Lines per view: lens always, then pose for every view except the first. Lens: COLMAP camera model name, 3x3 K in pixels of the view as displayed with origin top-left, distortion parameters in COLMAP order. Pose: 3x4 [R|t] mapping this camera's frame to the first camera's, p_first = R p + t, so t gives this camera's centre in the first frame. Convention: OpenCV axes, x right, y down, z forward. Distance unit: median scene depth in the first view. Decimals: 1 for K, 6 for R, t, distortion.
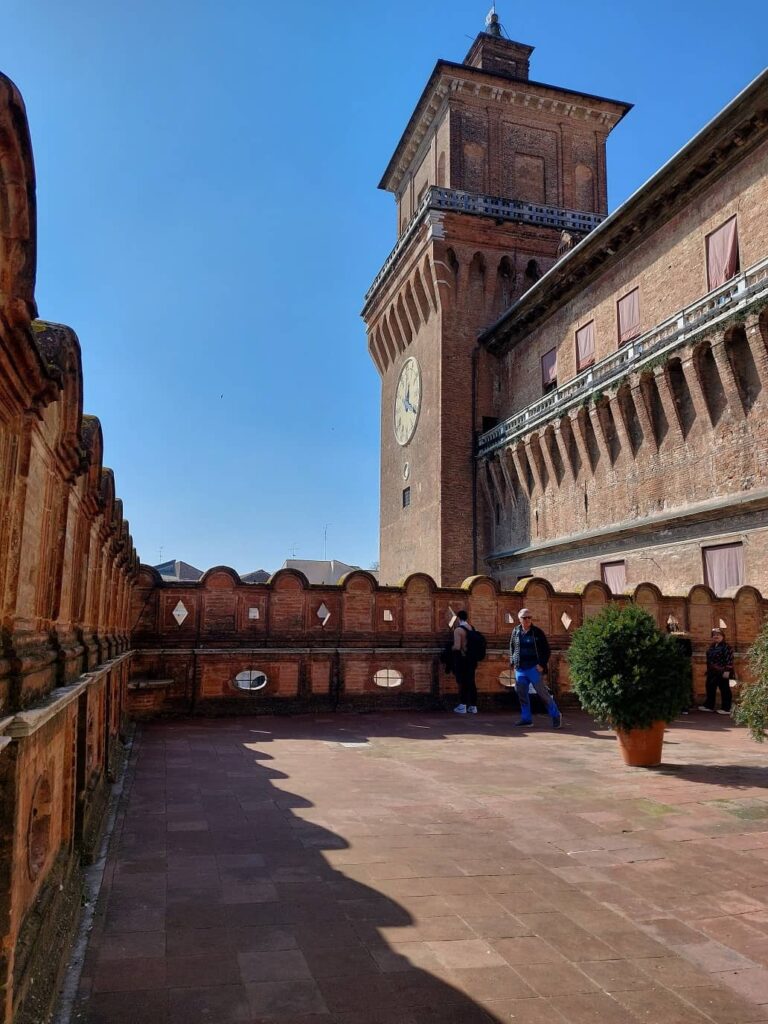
lens RADIAL K [[743.9, 0, 380.2], [0, 743.9, 512.9], [0, 0, 1]] dist [0.077639, -0.077498]
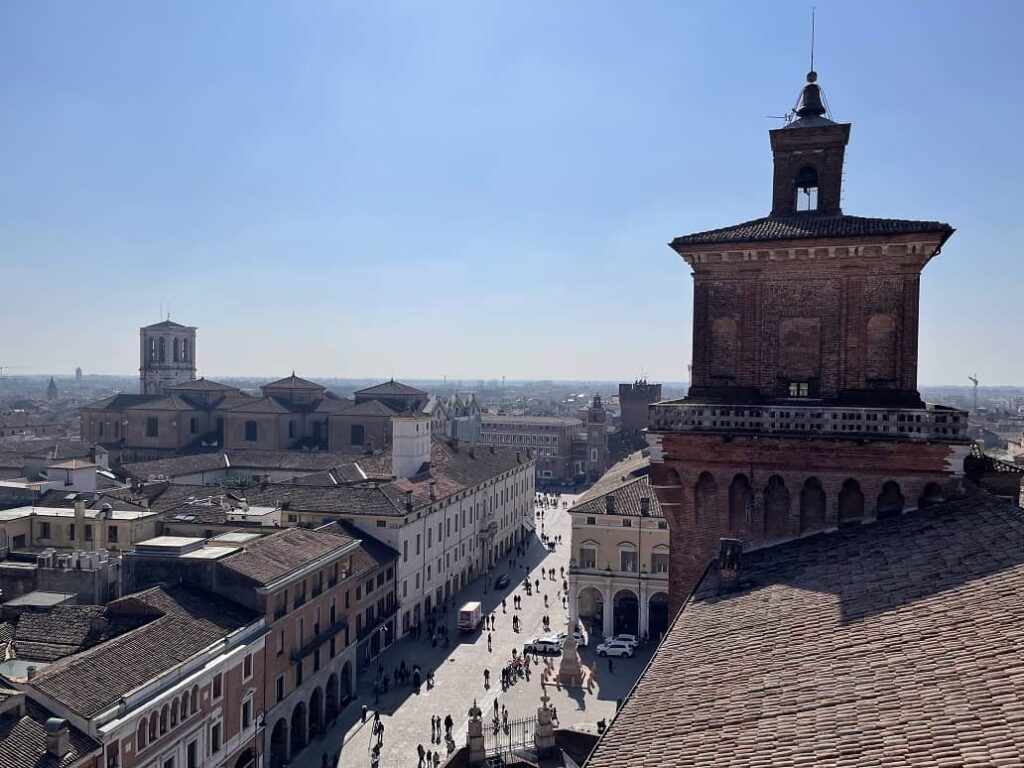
lens RADIAL K [[743.9, 0, 515.8], [0, 743.9, 388.8], [0, 0, 1]] dist [0.077639, -0.077498]
pose [[0.799559, 0.006279, -0.600555, 0.471165], [0.089188, 0.987617, 0.129068, -0.560633], [0.593929, -0.156759, 0.789098, 0.157353]]
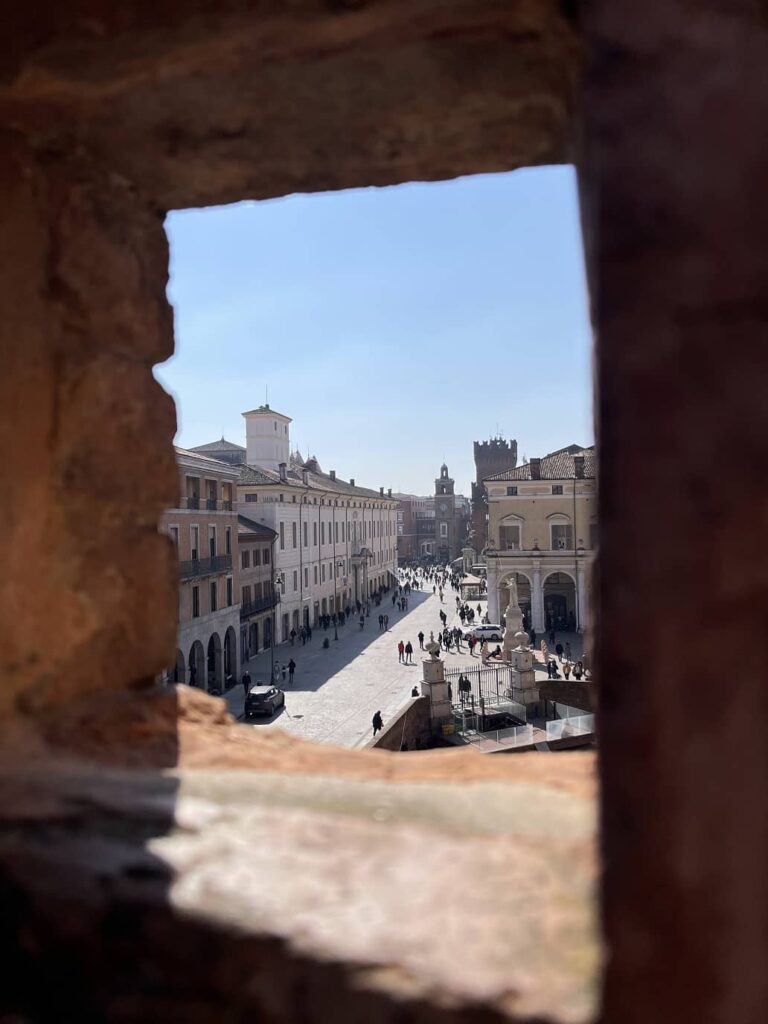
lens RADIAL K [[743.9, 0, 382.5], [0, 743.9, 508.2], [0, 0, 1]] dist [0.077639, -0.077498]
pose [[0.843563, -0.040371, -0.535511, 0.276118], [0.113908, 0.987932, 0.104955, -0.342312], [0.524811, -0.149535, 0.837981, 0.223393]]
